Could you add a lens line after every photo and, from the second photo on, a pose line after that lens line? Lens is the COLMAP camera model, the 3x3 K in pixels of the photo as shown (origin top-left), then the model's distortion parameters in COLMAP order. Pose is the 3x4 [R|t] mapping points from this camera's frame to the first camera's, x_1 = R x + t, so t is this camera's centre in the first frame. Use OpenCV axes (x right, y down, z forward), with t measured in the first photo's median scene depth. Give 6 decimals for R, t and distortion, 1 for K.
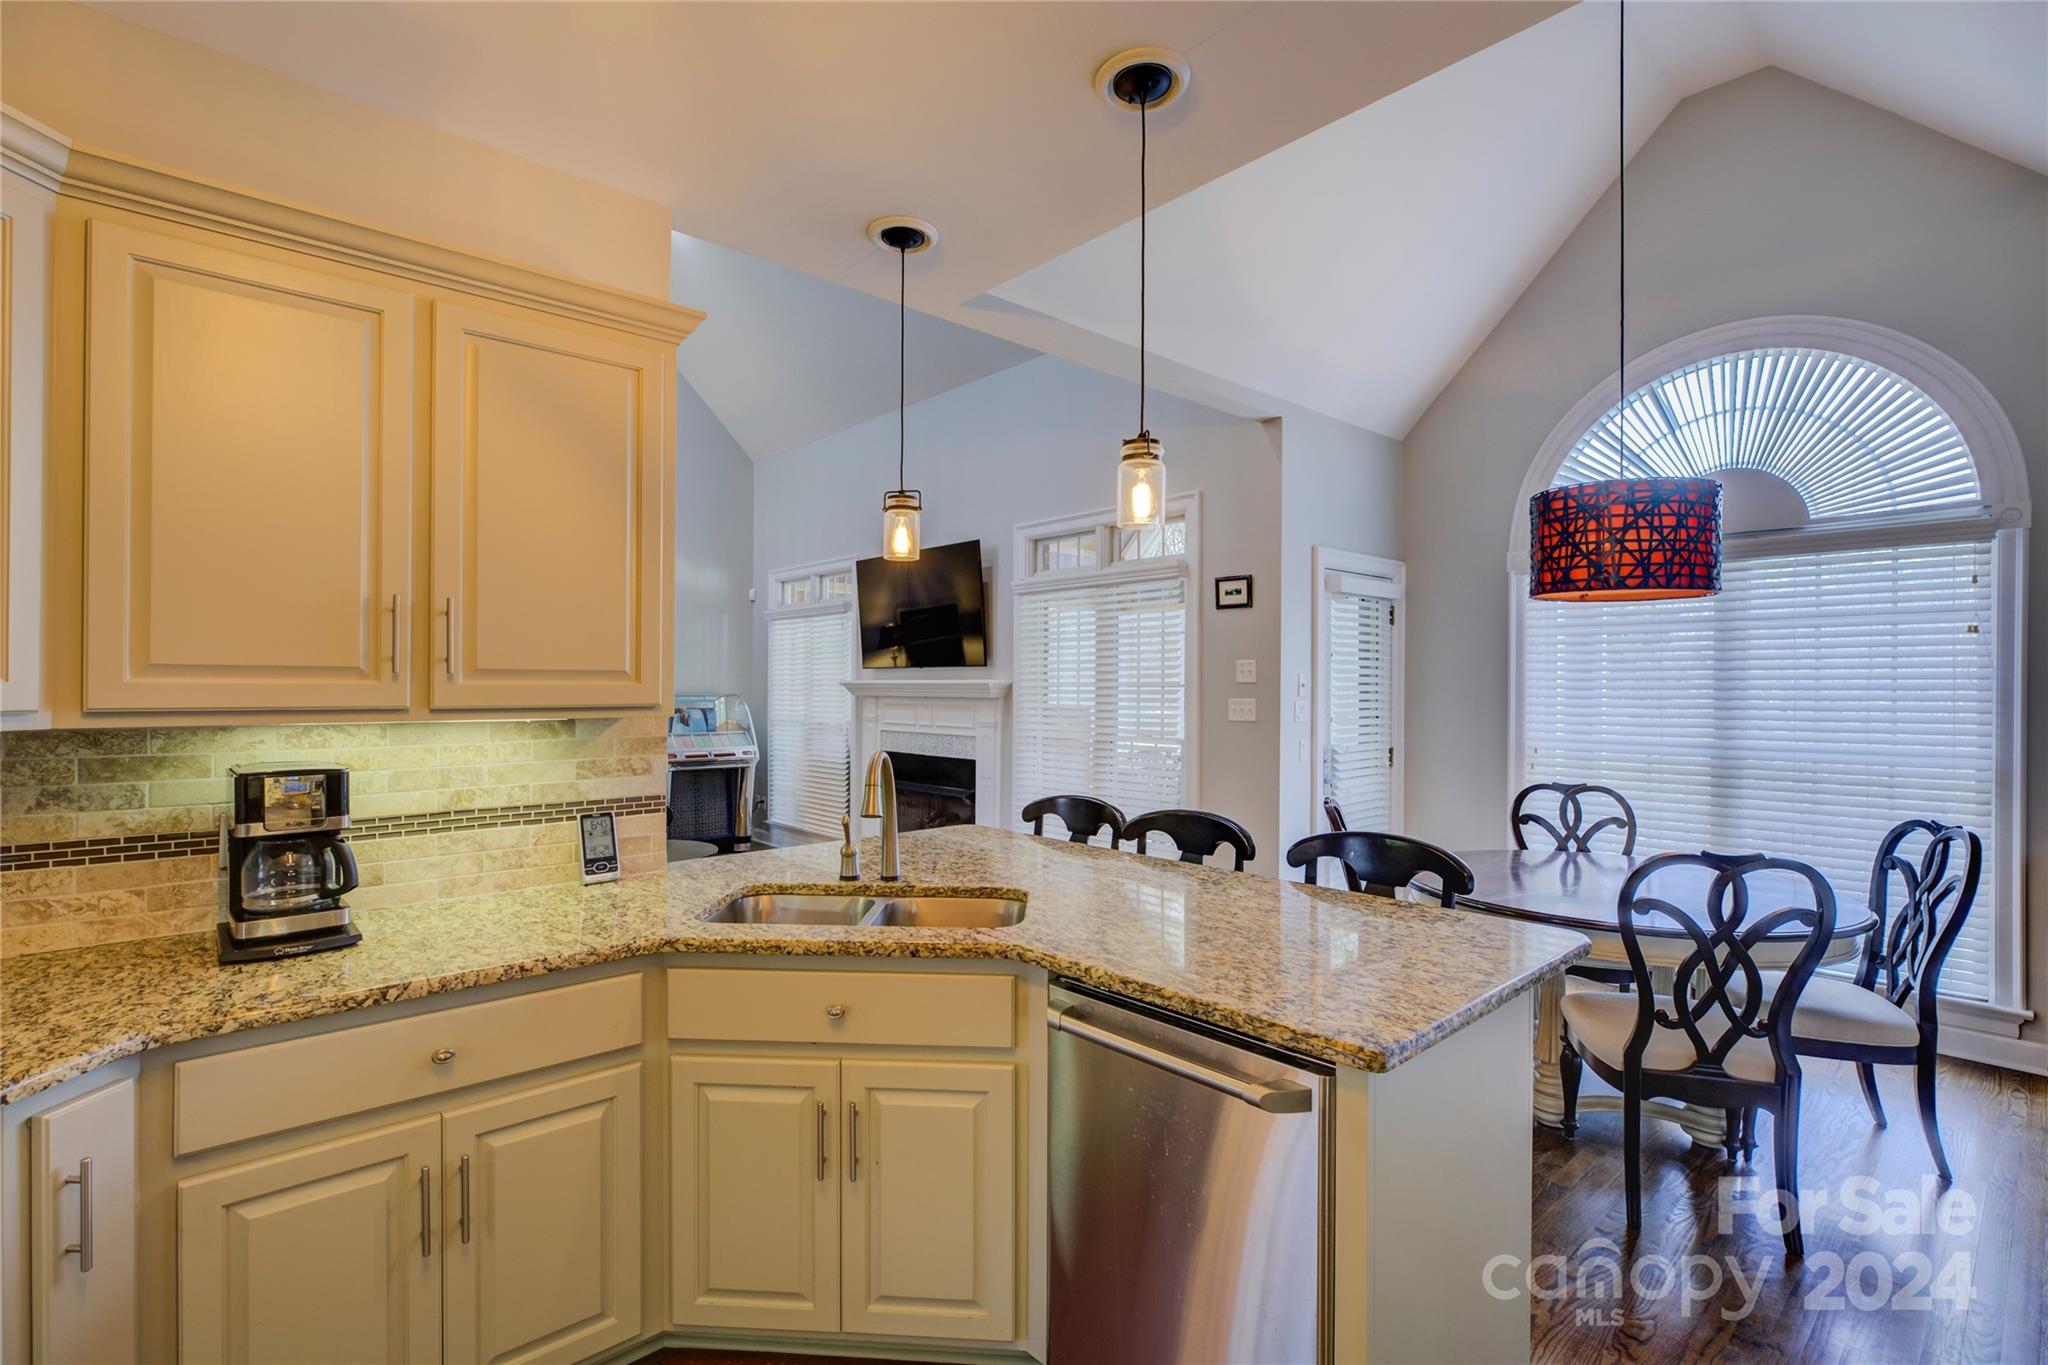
lens RADIAL K [[942.6, 0, 1015.4], [0, 942.6, 686.0], [0, 0, 1]] dist [-0.005037, 0.001553]
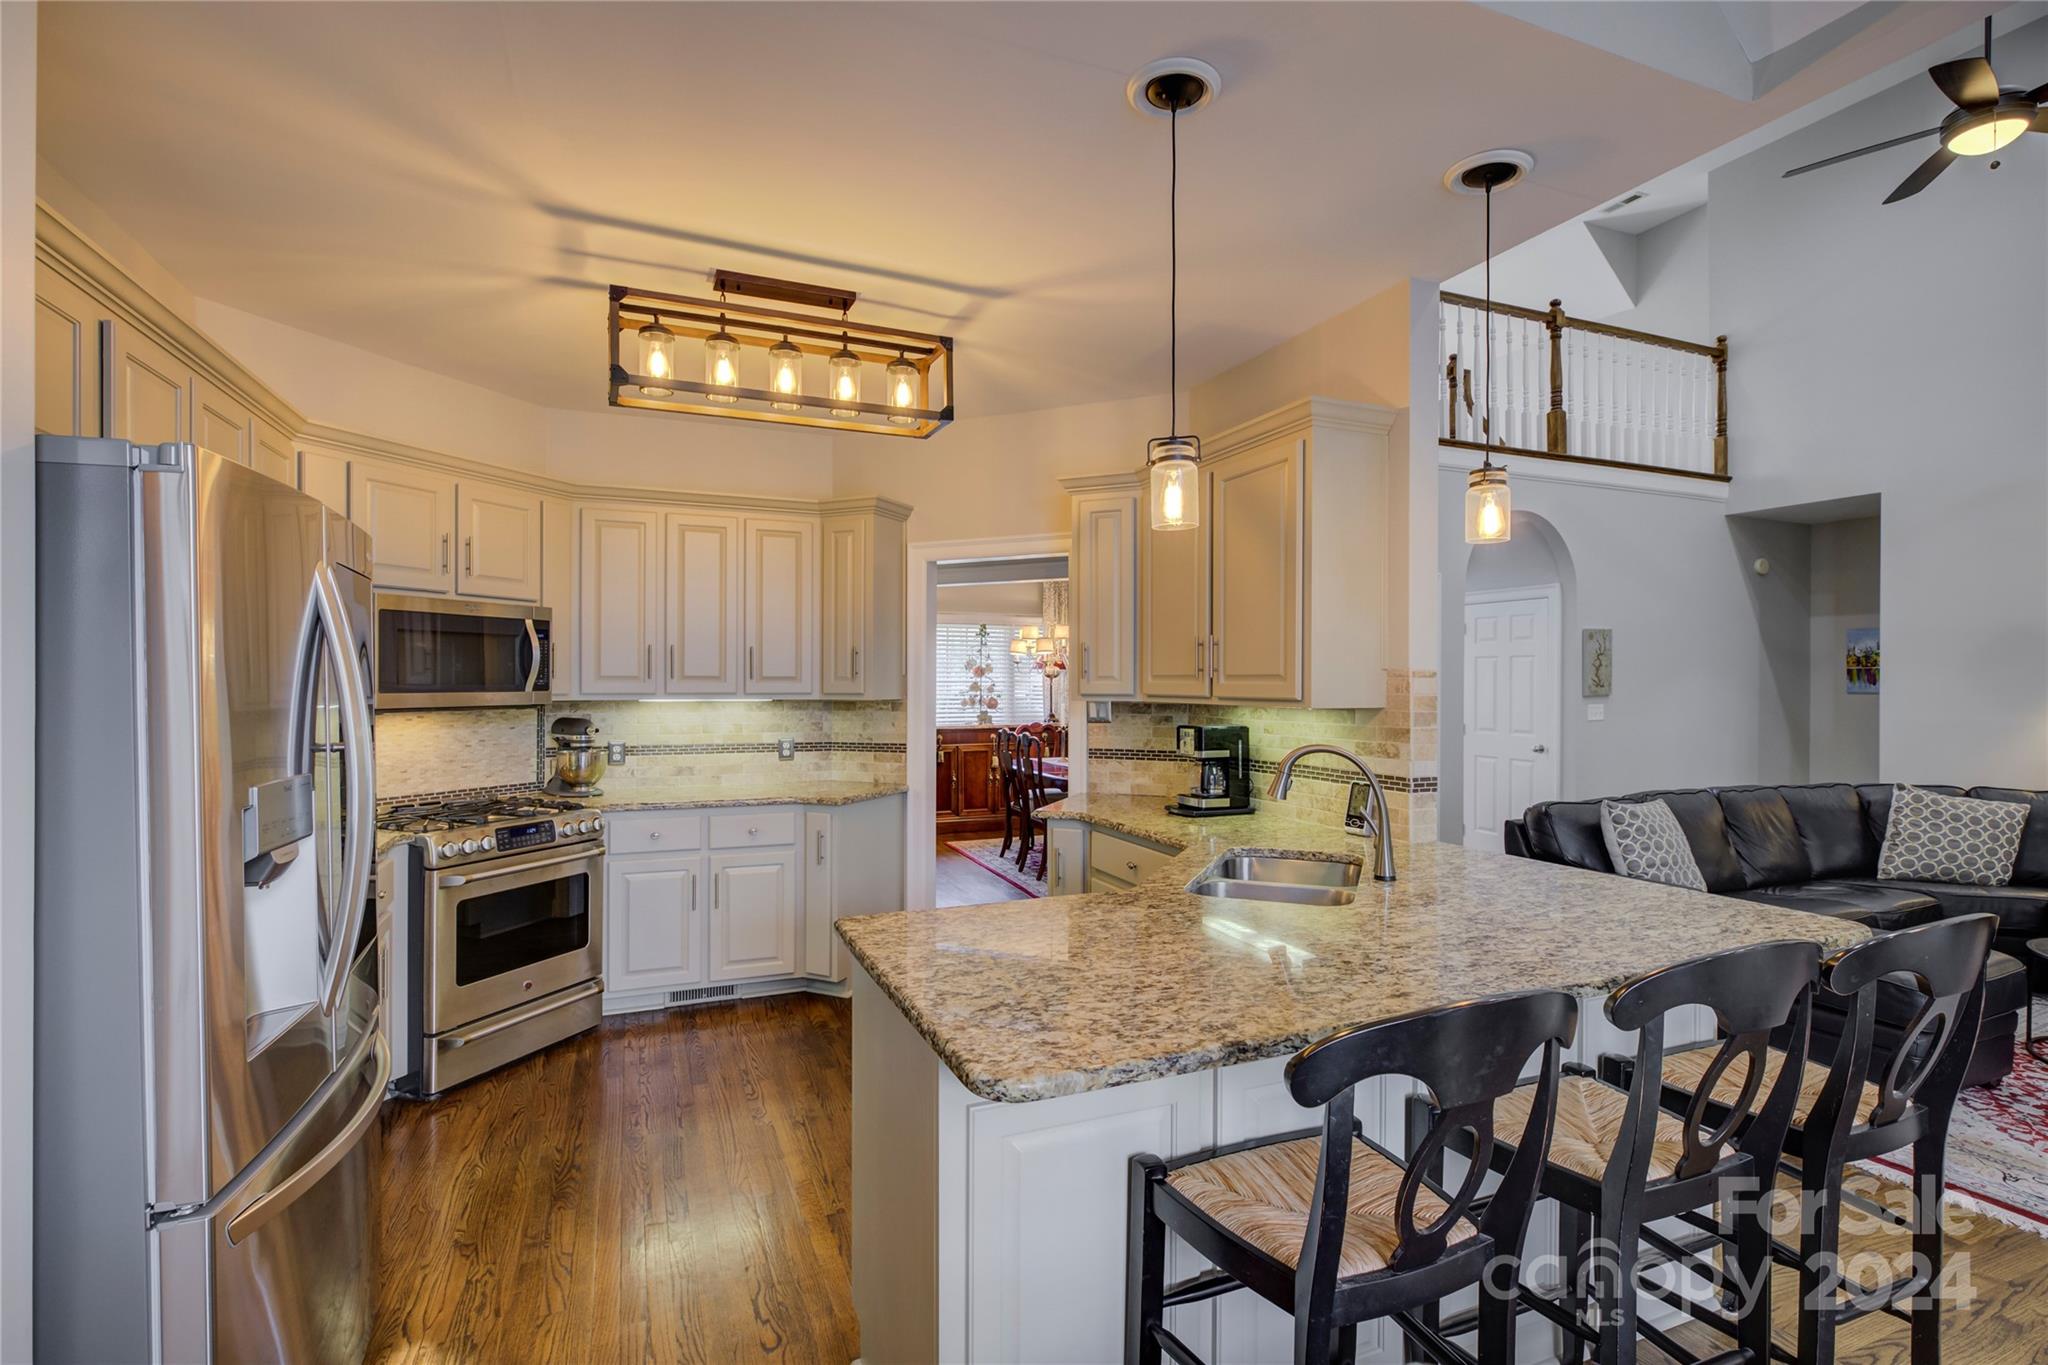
lens RADIAL K [[942.6, 0, 1008.7], [0, 942.6, 683.2], [0, 0, 1]] dist [-0.005037, 0.001553]
pose [[-0.336759, -0.003573, -0.941584, 0.607697], [-0.005912, 0.999981, -0.001681, 0.001389], [0.941572, 0.005000, -0.336773, 0.620508]]
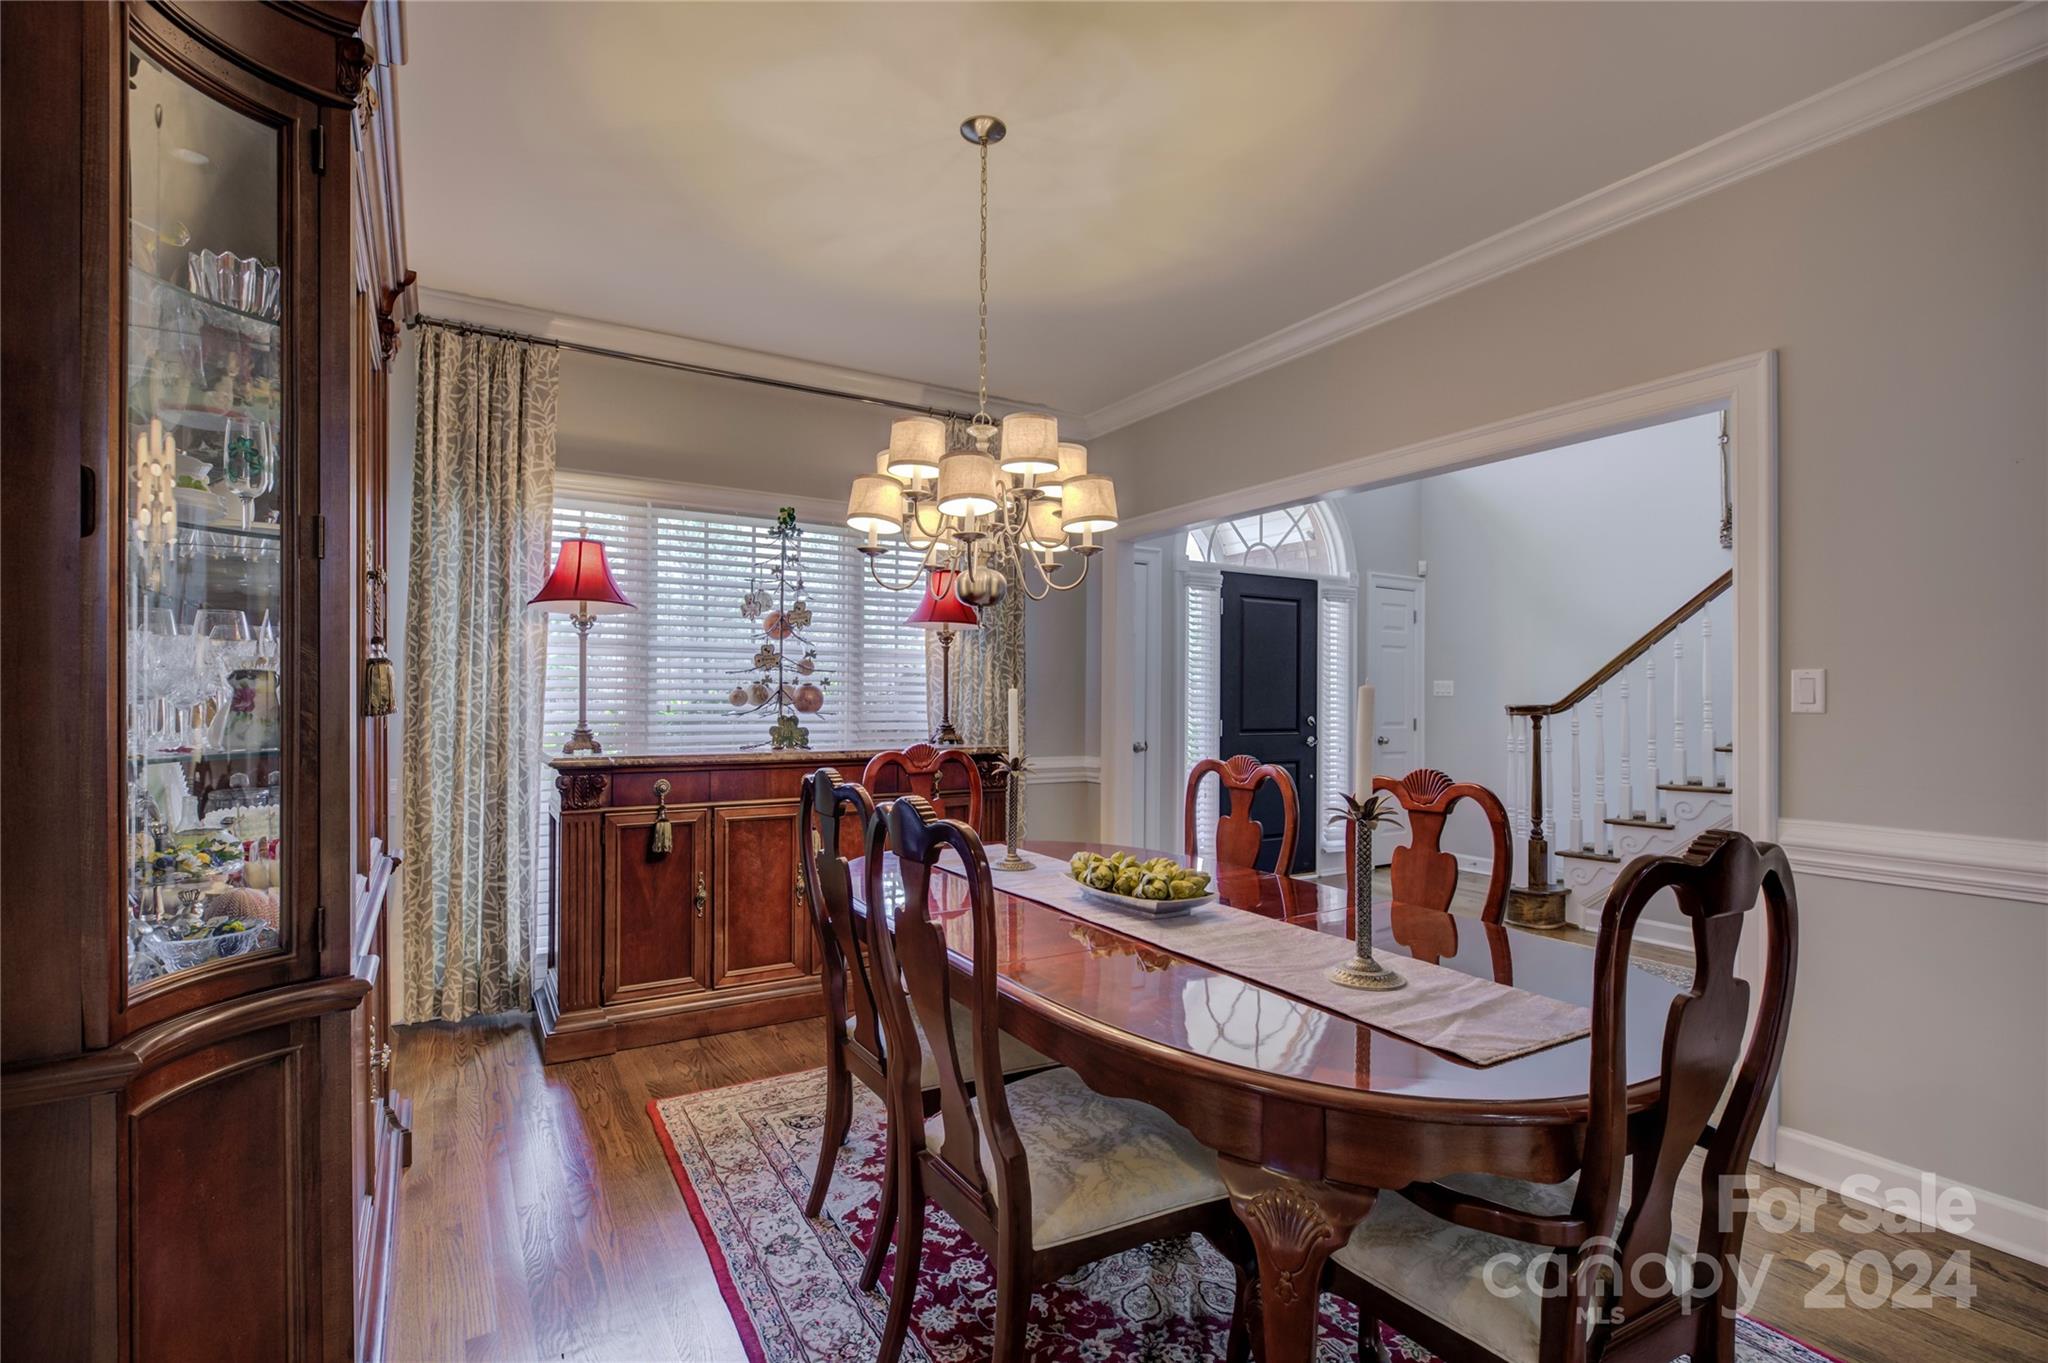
lens RADIAL K [[942.6, 0, 1006.5], [0, 942.6, 686.0], [0, 0, 1]] dist [-0.005037, 0.001553]
pose [[-0.187253, -0.021687, -0.982072, -0.706548], [-0.008808, 0.999753, -0.020398, 0.054374], [0.982272, 0.004830, -0.187398, 0.161762]]
